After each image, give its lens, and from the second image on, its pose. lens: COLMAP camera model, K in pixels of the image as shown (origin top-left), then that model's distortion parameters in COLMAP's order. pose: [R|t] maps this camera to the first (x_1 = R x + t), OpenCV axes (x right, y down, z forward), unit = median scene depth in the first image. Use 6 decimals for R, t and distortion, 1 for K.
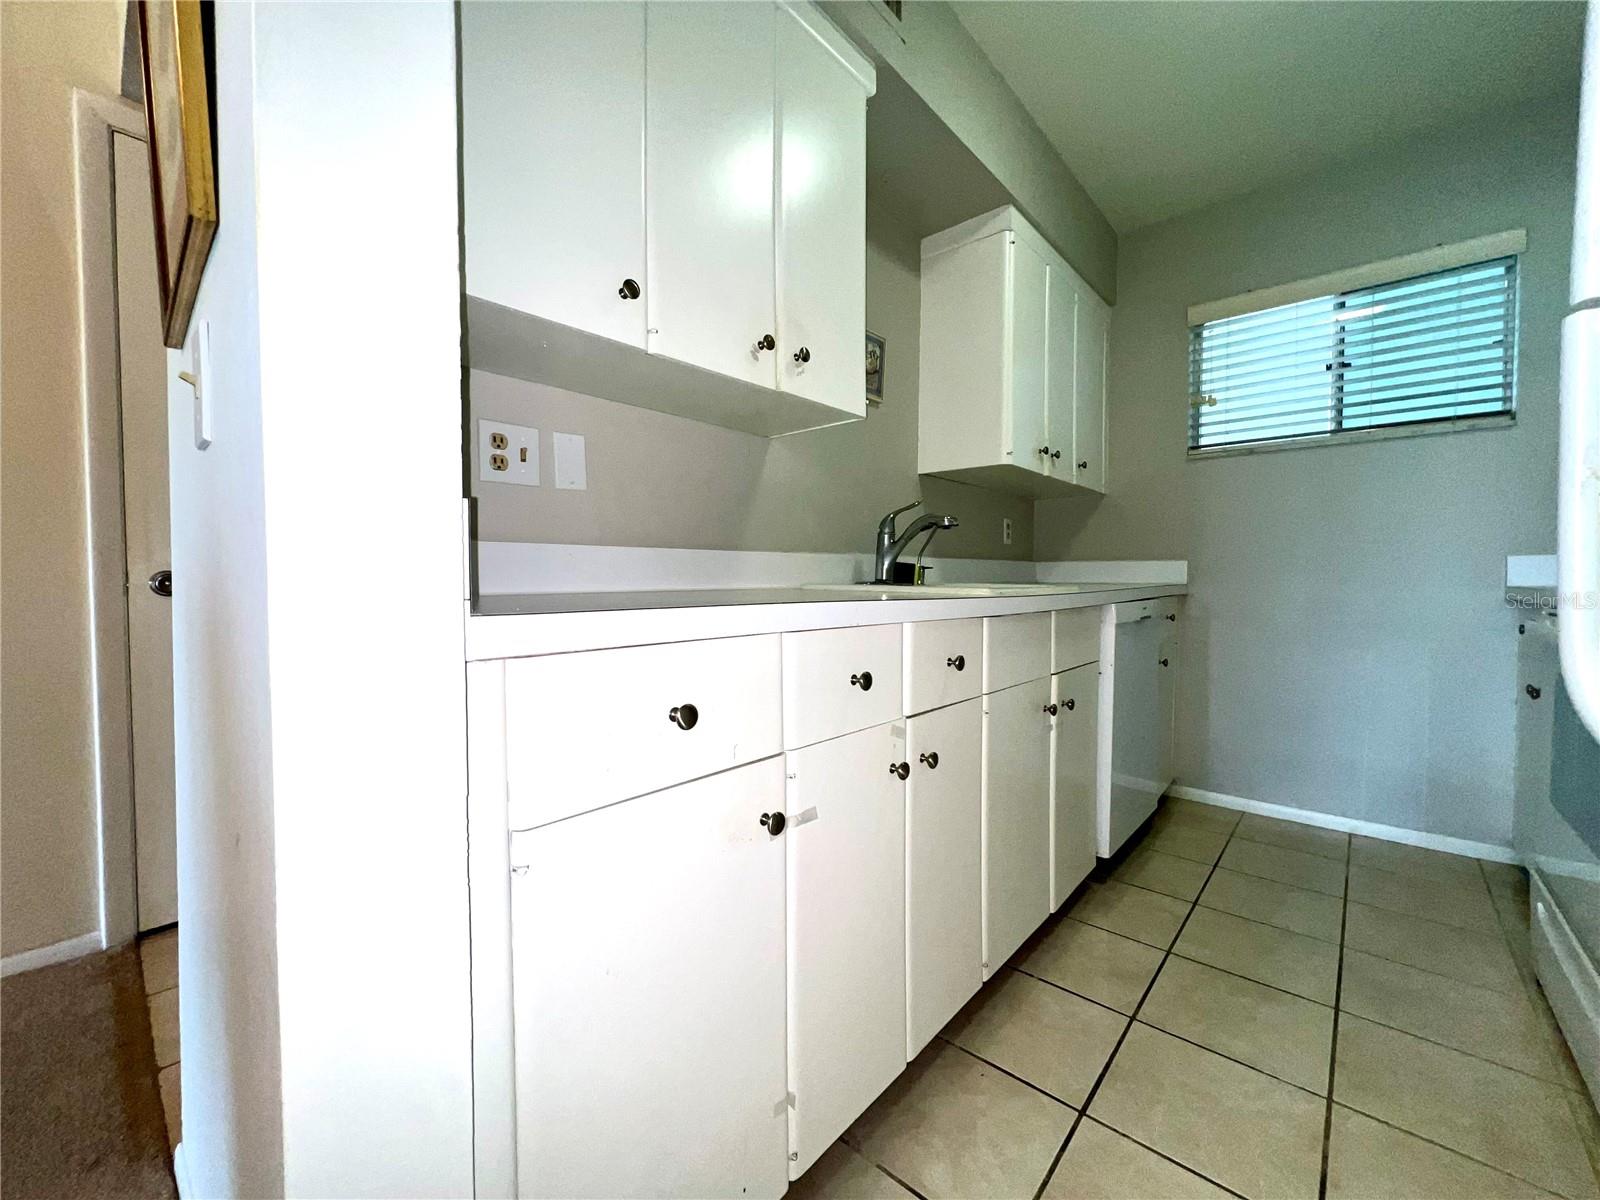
lens RADIAL K [[637.3, 0, 802.6], [0, 637.3, 594.9], [0, 0, 1]] dist [-0.004677, 0.000292]
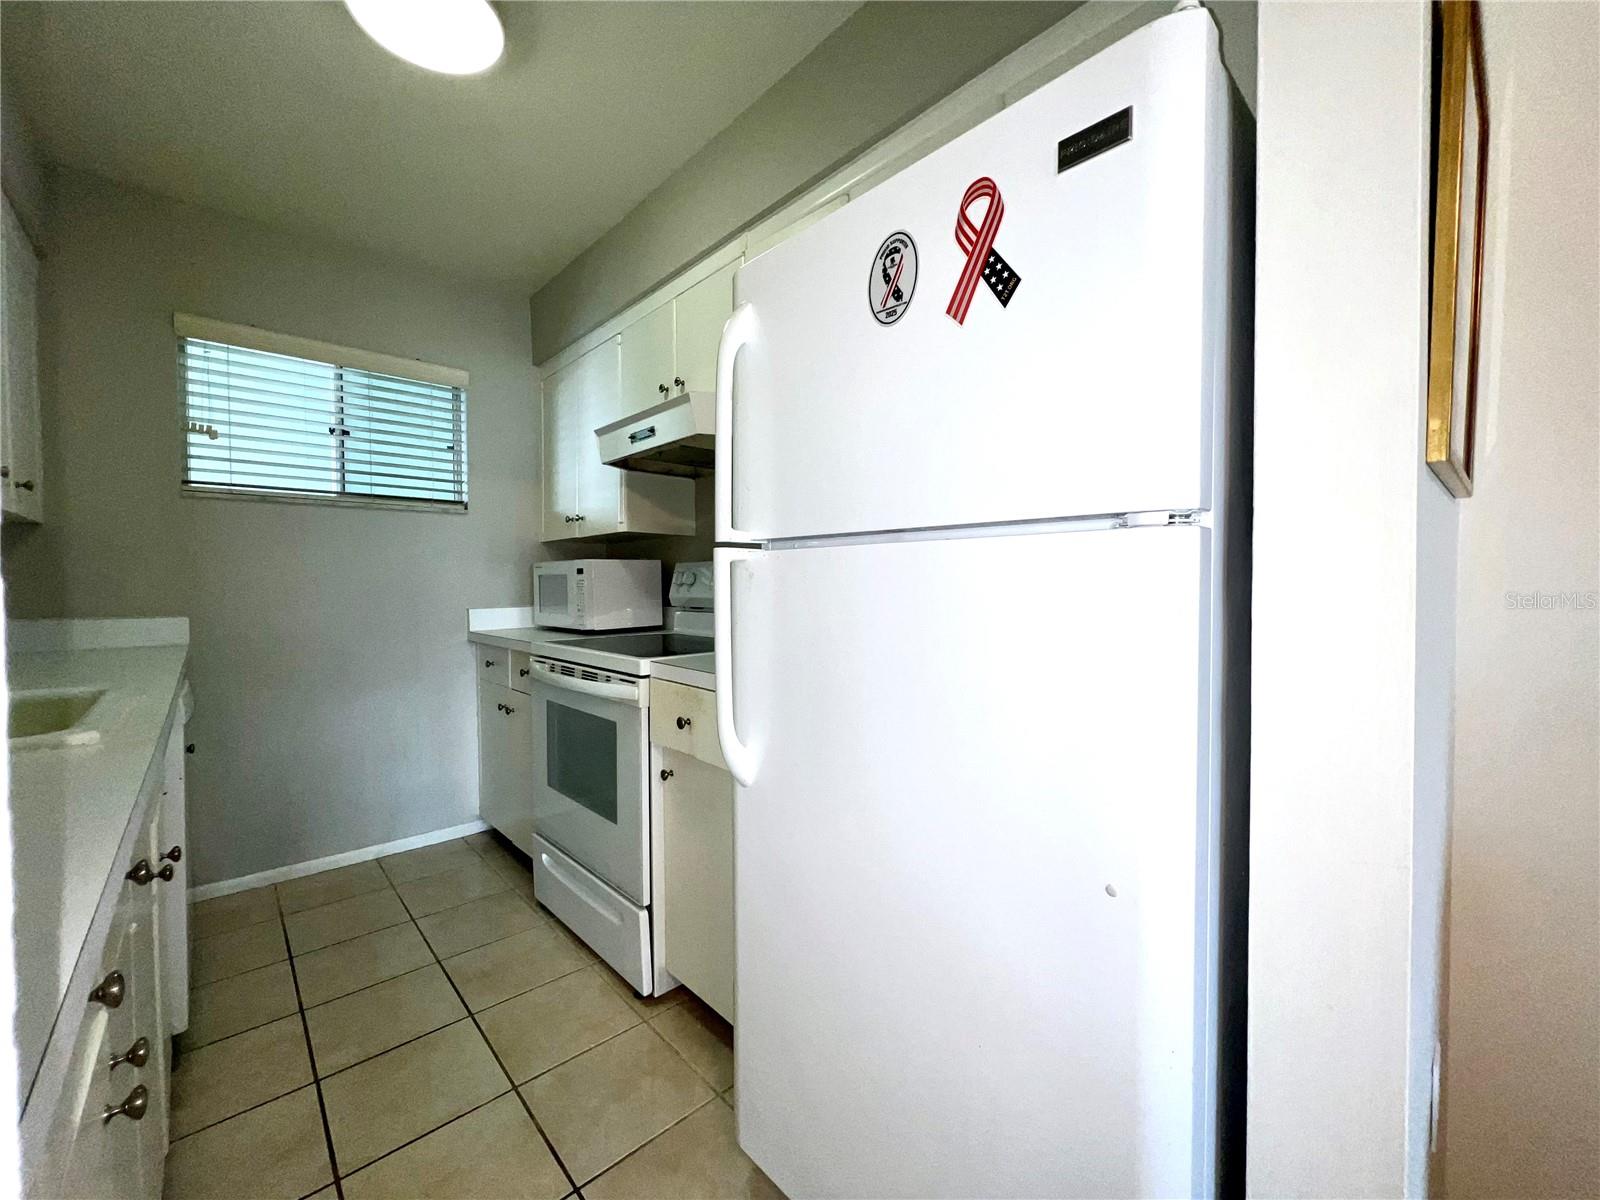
lens RADIAL K [[637.3, 0, 783.8], [0, 637.3, 600.3], [0, 0, 1]] dist [-0.004677, 0.000292]
pose [[0.119336, -0.025179, 0.992535, -0.140769], [0.039377, 0.999012, 0.020609, -0.069552], [-0.992073, 0.036624, 0.120209, 0.137321]]
